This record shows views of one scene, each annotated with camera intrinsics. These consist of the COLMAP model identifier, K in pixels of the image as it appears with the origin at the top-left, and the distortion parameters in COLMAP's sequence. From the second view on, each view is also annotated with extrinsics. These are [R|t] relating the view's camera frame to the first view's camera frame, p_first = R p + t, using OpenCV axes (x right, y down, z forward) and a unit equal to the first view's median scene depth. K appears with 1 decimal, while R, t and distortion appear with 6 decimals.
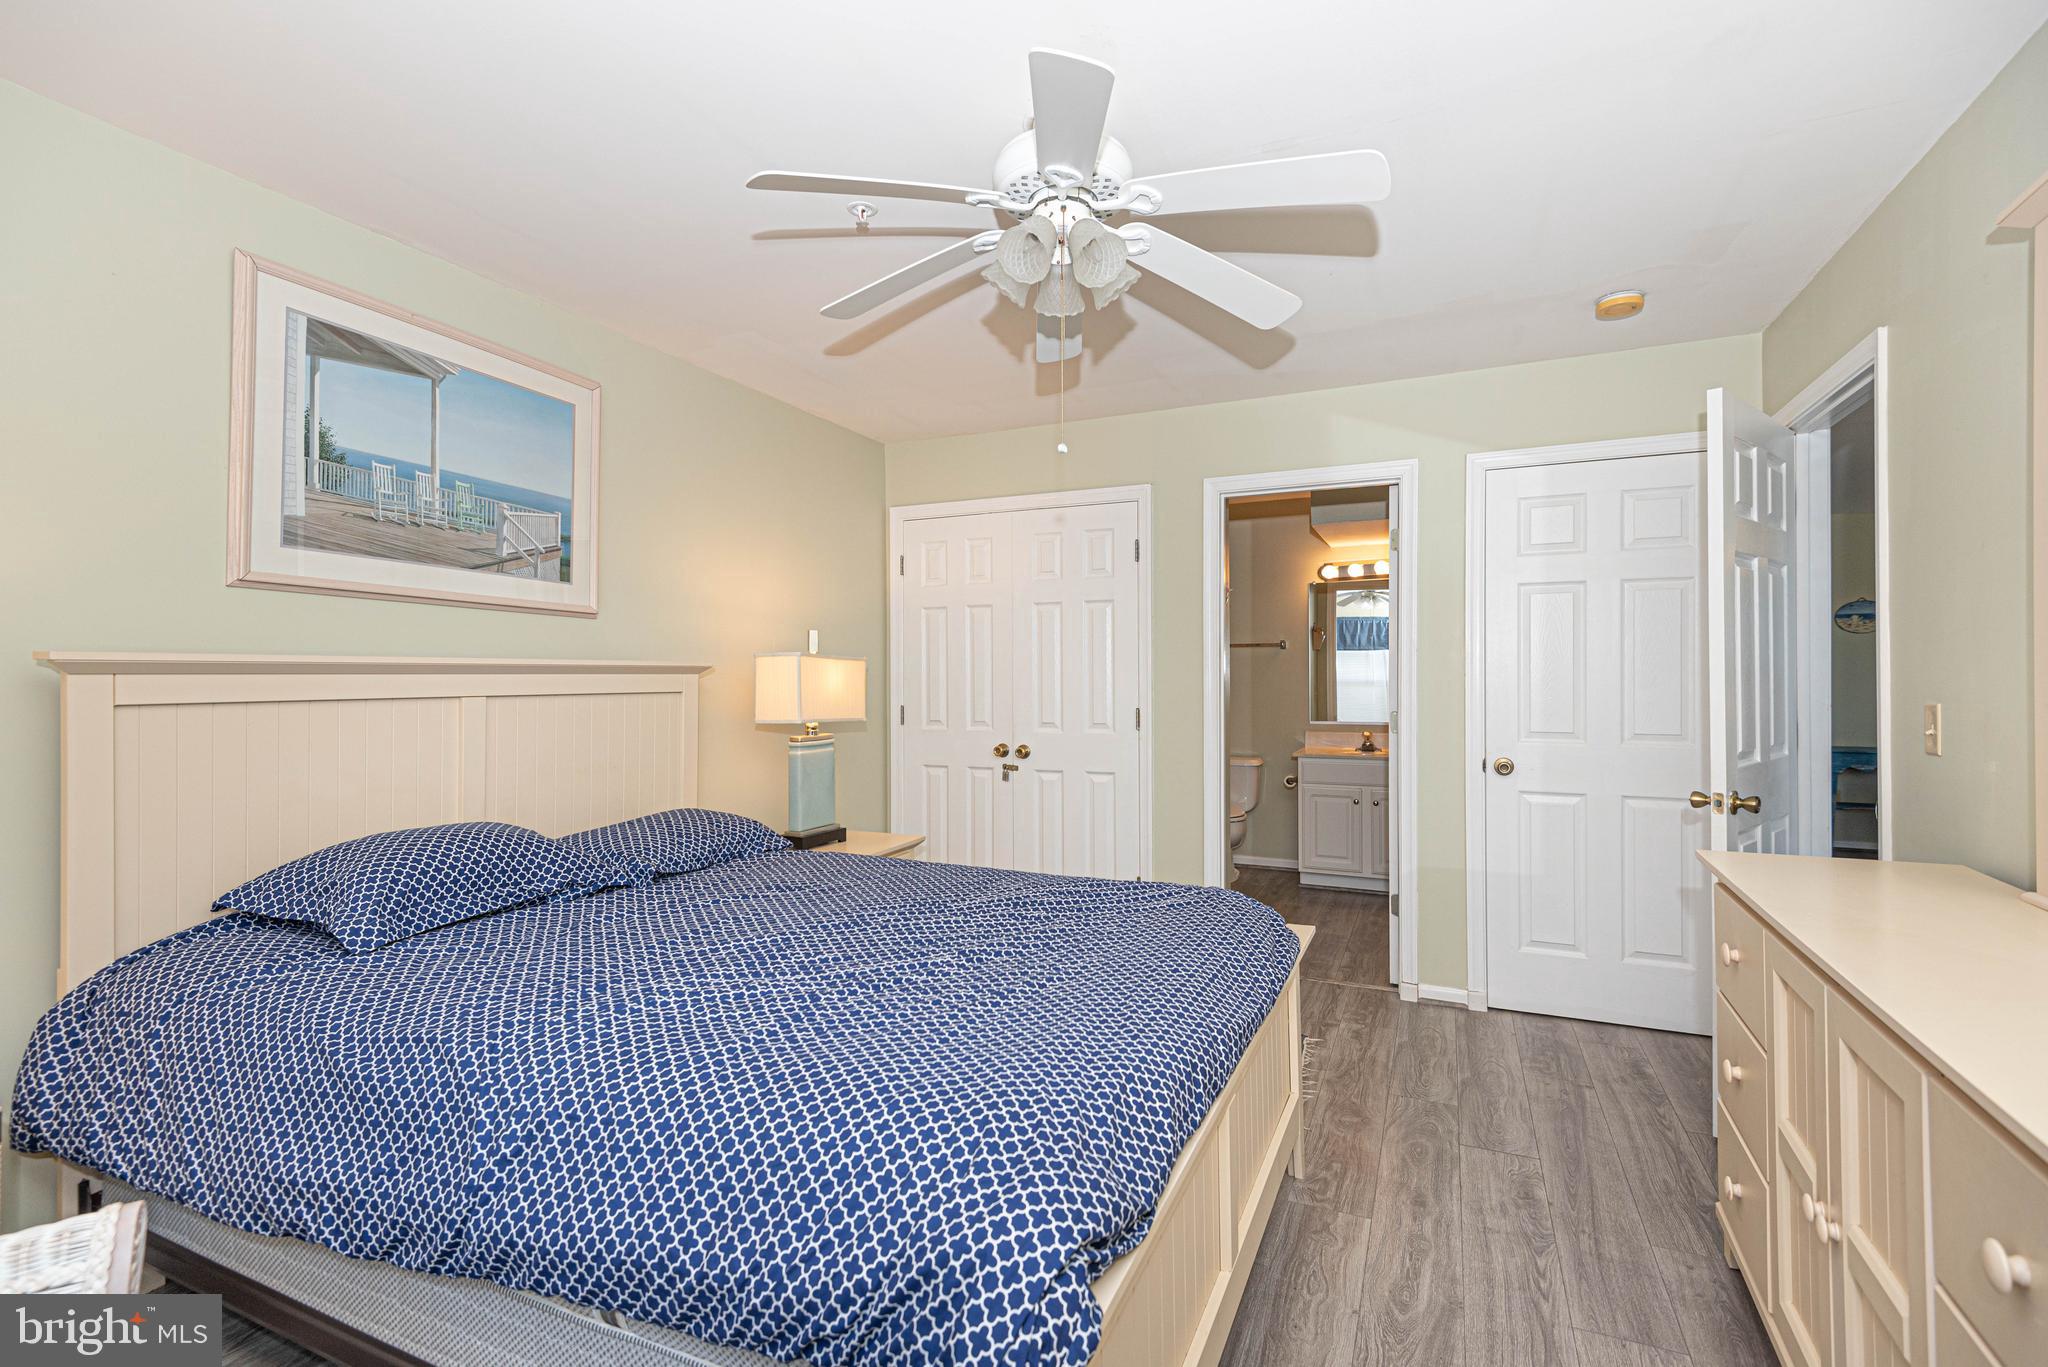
lens RADIAL K [[939.7, 0, 1030.4], [0, 939.7, 672.5], [0, 0, 1]] dist [0.035236, -0.025824]
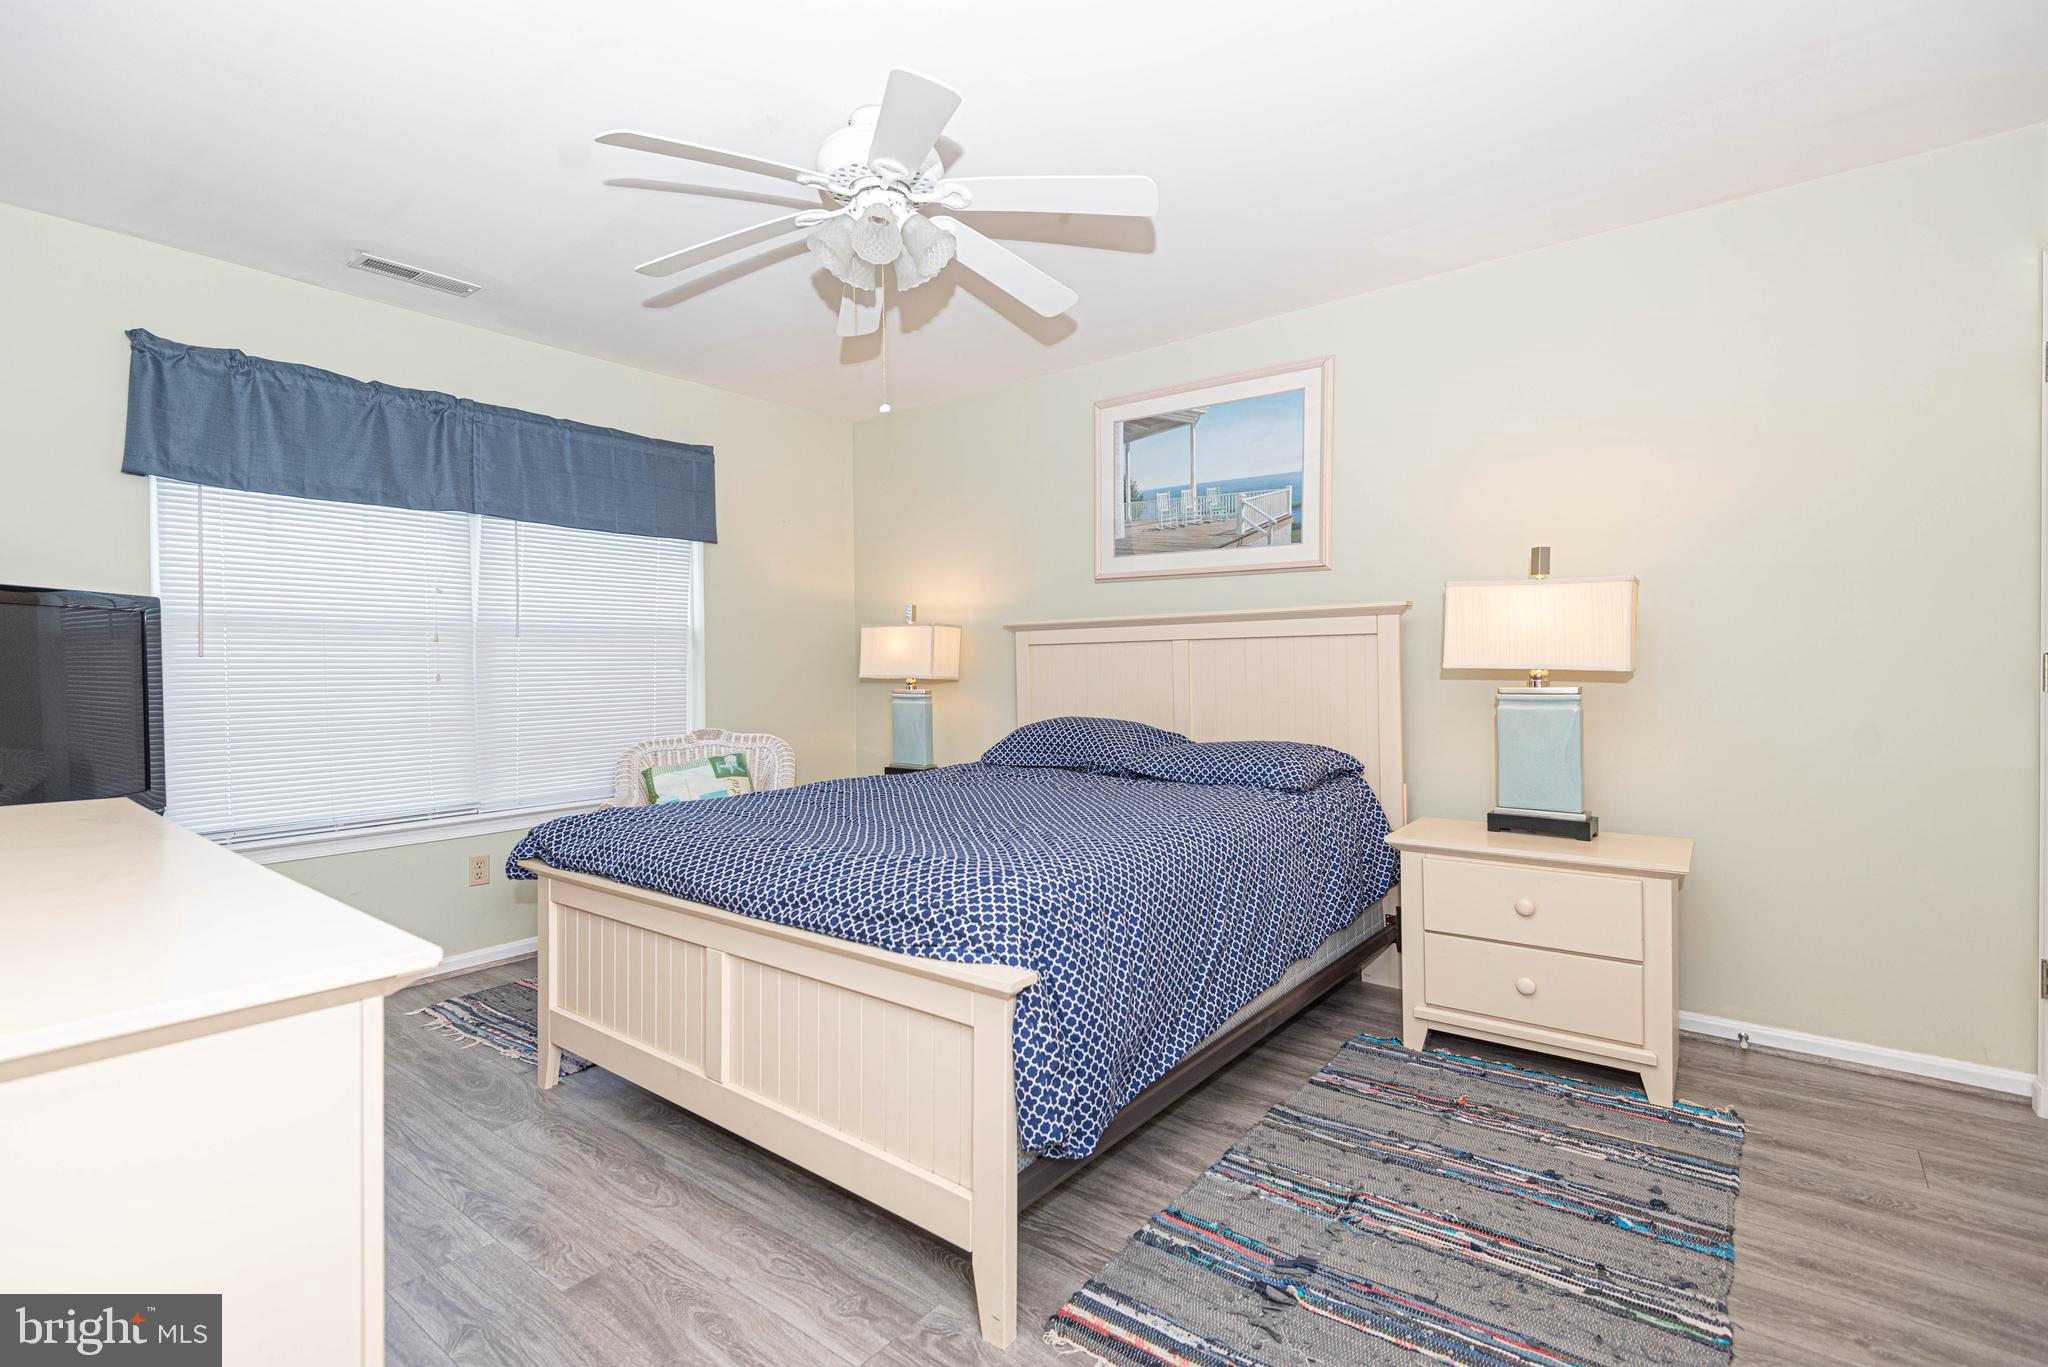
lens RADIAL K [[939.7, 0, 1030.4], [0, 939.7, 672.5], [0, 0, 1]] dist [0.035236, -0.025824]
pose [[-0.212171, 0.008603, -0.977195, 0.888191], [0.020271, 0.999785, 0.004400, 0.066104], [0.977022, -0.018875, -0.212299, 1.111775]]
